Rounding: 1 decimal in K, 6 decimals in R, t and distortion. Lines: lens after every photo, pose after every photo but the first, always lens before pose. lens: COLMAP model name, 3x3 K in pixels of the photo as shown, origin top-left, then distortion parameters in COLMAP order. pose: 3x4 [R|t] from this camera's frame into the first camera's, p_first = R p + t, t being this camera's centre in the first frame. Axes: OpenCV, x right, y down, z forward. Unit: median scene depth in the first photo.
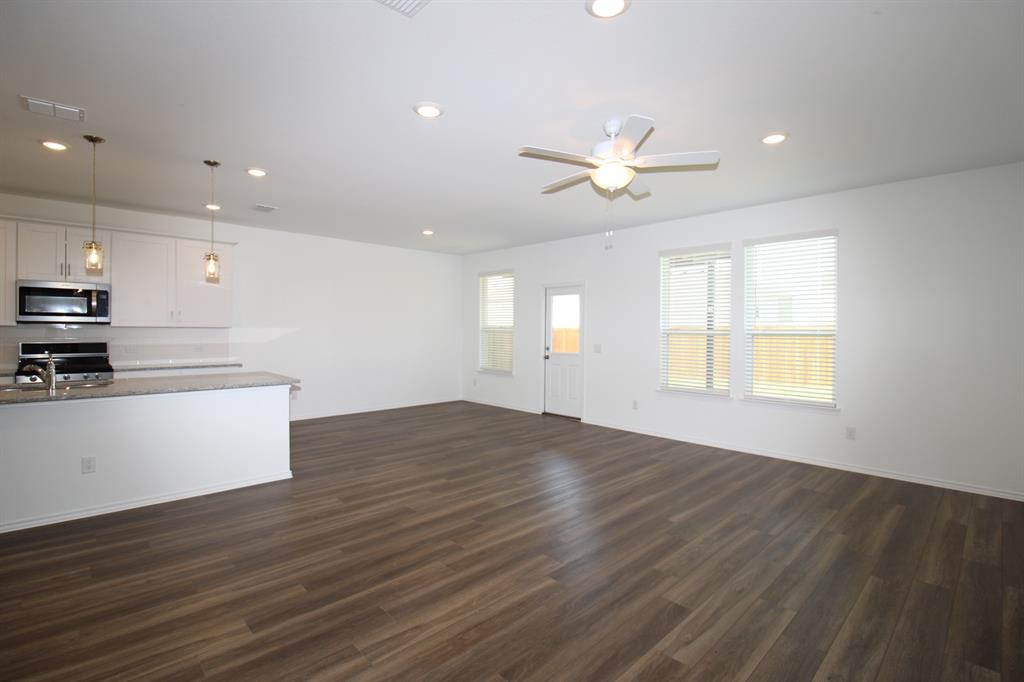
lens RADIAL K [[475.8, 0, 510.8], [0, 475.8, 330.8], [0, 0, 1]] dist [-0.009206, -0.000463]
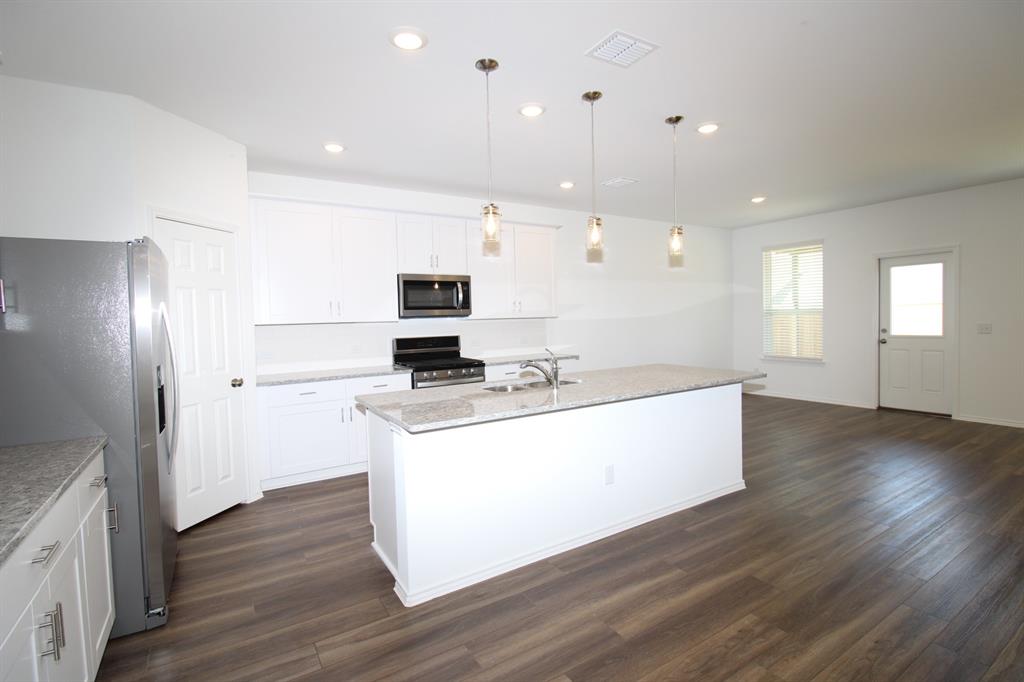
lens RADIAL K [[475.8, 0, 510.8], [0, 475.8, 330.8], [0, 0, 1]] dist [-0.009206, -0.000463]
pose [[0.978274, -0.028136, -0.205399, -0.900867], [0.032973, 0.999253, 0.020164, -0.003028], [0.204678, -0.026498, 0.978471, 0.116007]]
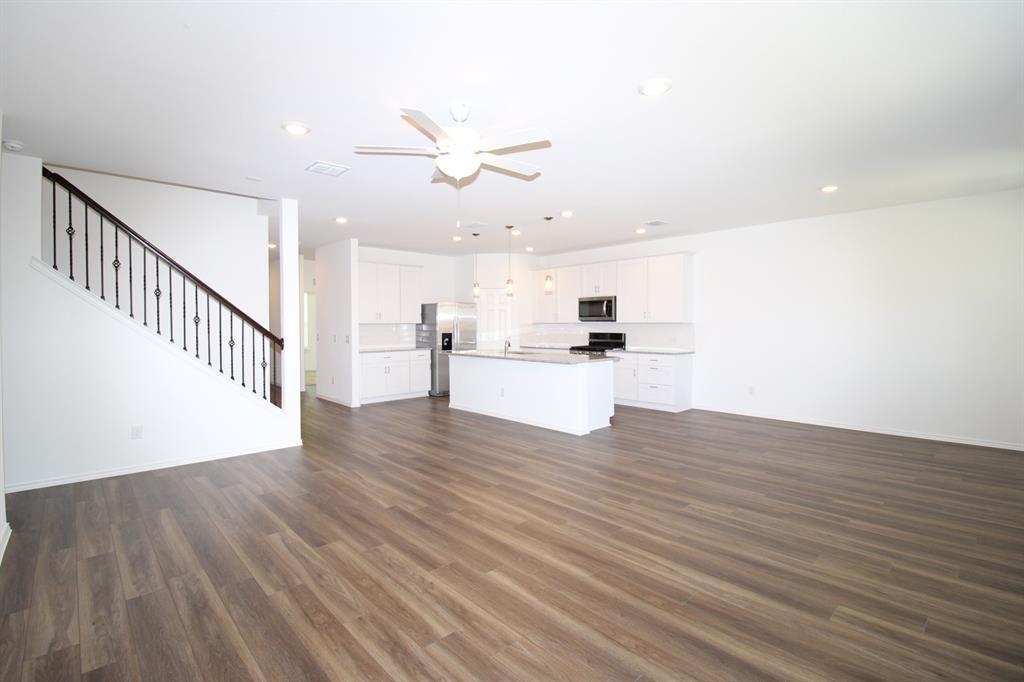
lens RADIAL K [[475.8, 0, 510.8], [0, 475.8, 330.8], [0, 0, 1]] dist [-0.009206, -0.000463]
pose [[-0.008730, 0.009344, -0.999918, 1.127576], [-0.004087, 0.999948, 0.009380, 0.005870], [0.999954, 0.004168, -0.008691, 1.065965]]
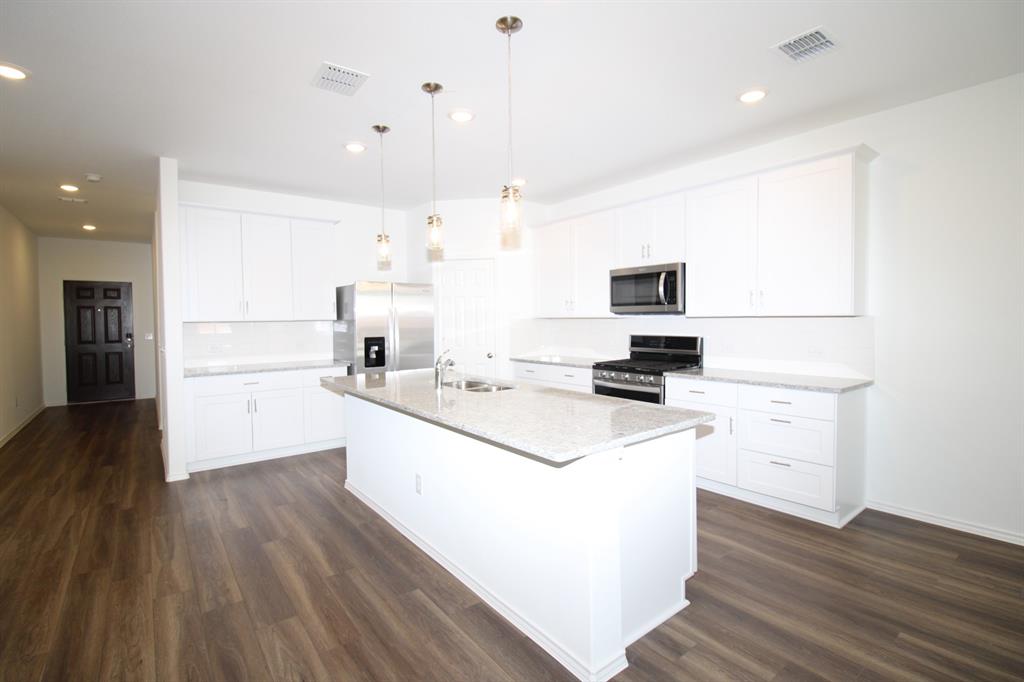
lens RADIAL K [[475.8, 0, 510.8], [0, 475.8, 330.8], [0, 0, 1]] dist [-0.009206, -0.000463]
pose [[-0.097904, 0.024693, -0.994890, -0.079248], [0.003271, 0.999695, 0.024490, -0.009536], [0.995191, -0.000857, -0.097955, 1.262274]]
